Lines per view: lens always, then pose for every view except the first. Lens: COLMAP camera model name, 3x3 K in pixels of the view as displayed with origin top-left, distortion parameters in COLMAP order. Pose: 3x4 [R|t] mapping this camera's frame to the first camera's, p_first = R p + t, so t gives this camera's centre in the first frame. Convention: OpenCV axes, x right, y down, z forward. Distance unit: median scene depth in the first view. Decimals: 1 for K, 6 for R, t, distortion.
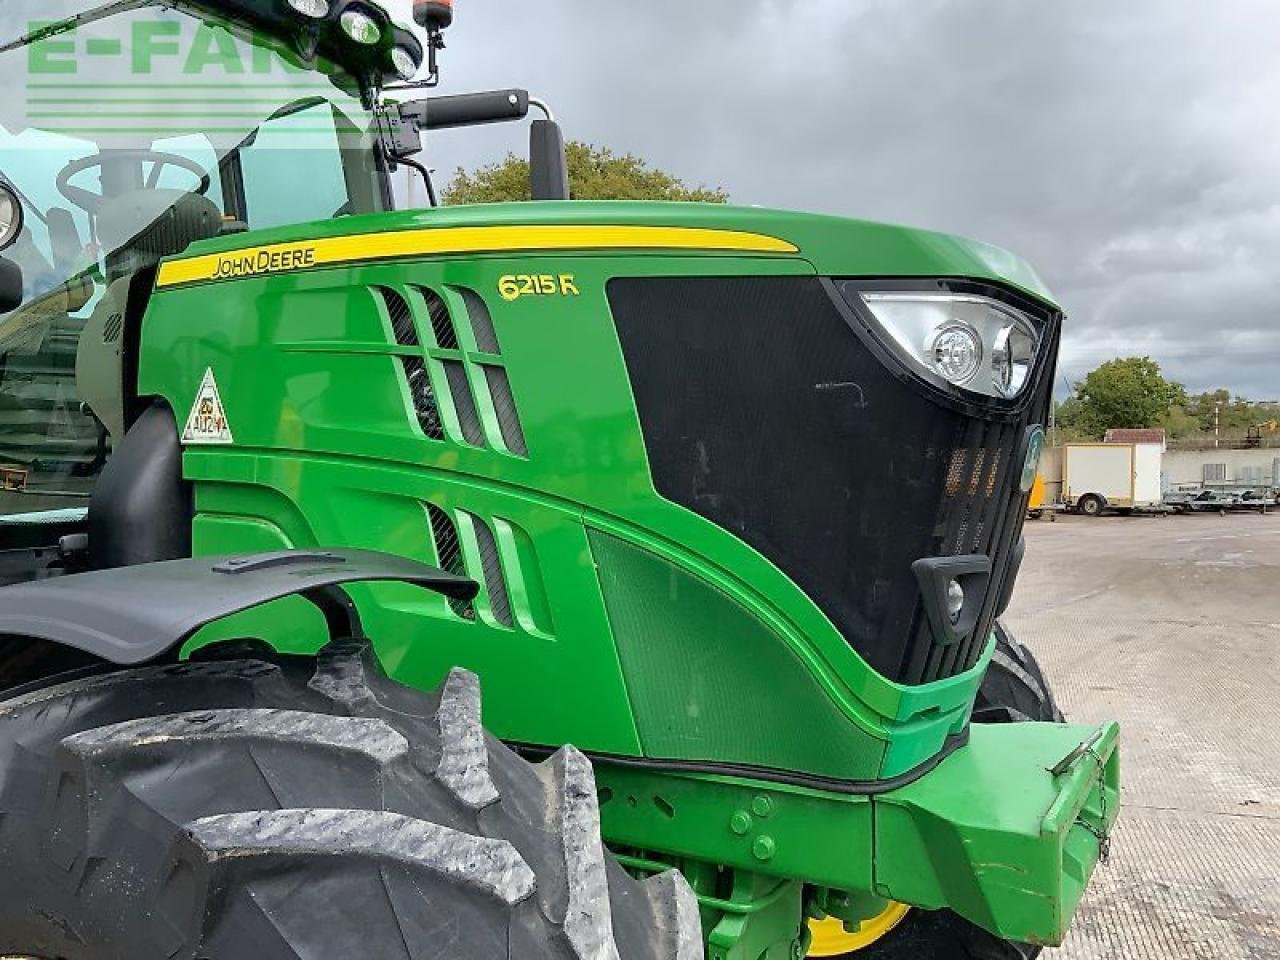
lens RADIAL K [[1057.8, 0, 634.9], [0, 1057.8, 477.8], [0, 0, 1]] dist [0.078400, -0.138606]
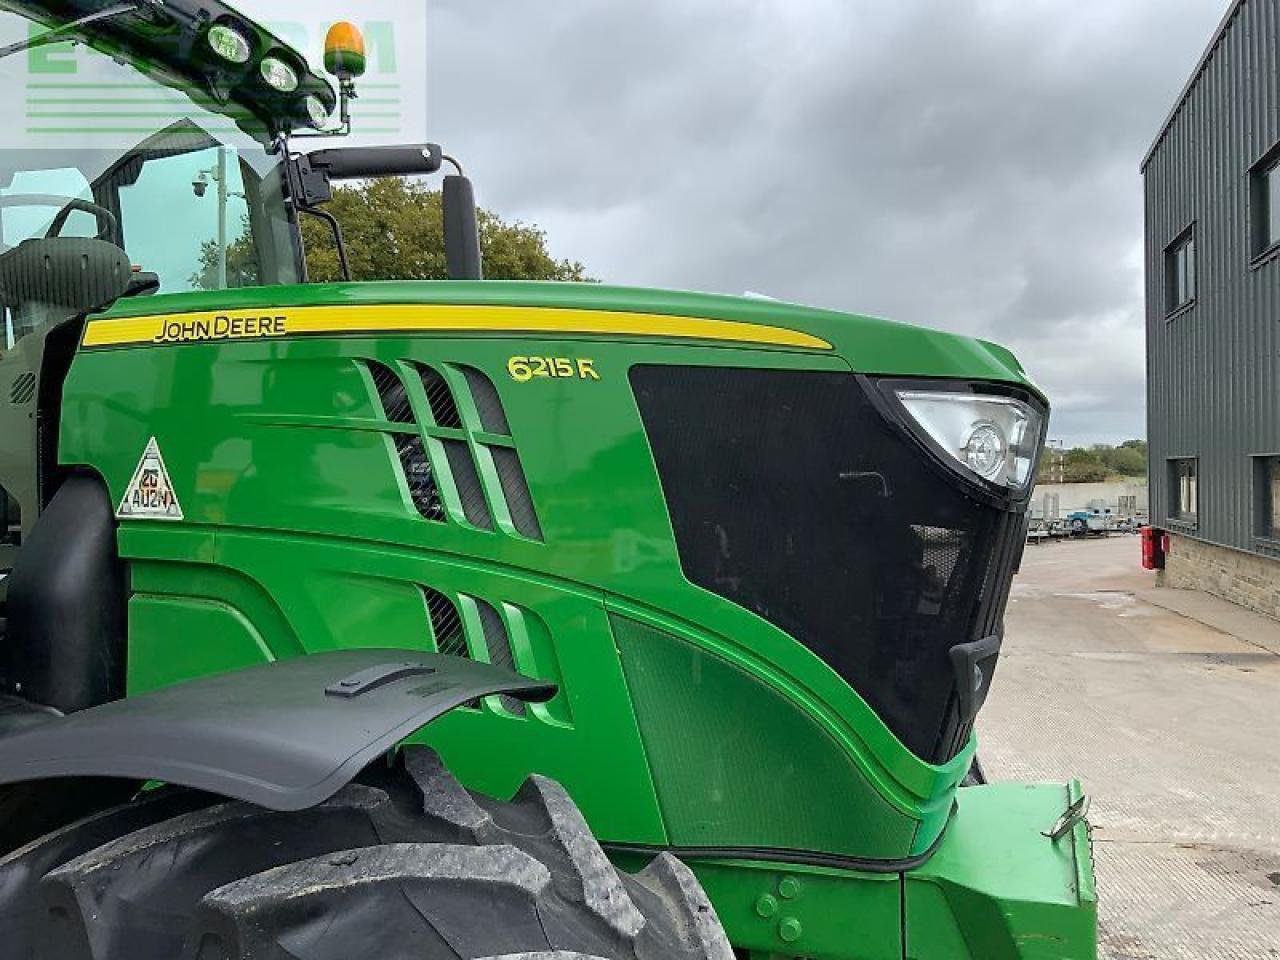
lens RADIAL K [[1057.8, 0, 637.7], [0, 1057.8, 476.0], [0, 0, 1]] dist [0.078400, -0.138606]
pose [[0.983340, 0.002101, 0.181762, -0.180518], [0.003794, 0.999478, -0.032077, -0.044753], [-0.181734, 0.032232, 0.982819, 0.012785]]
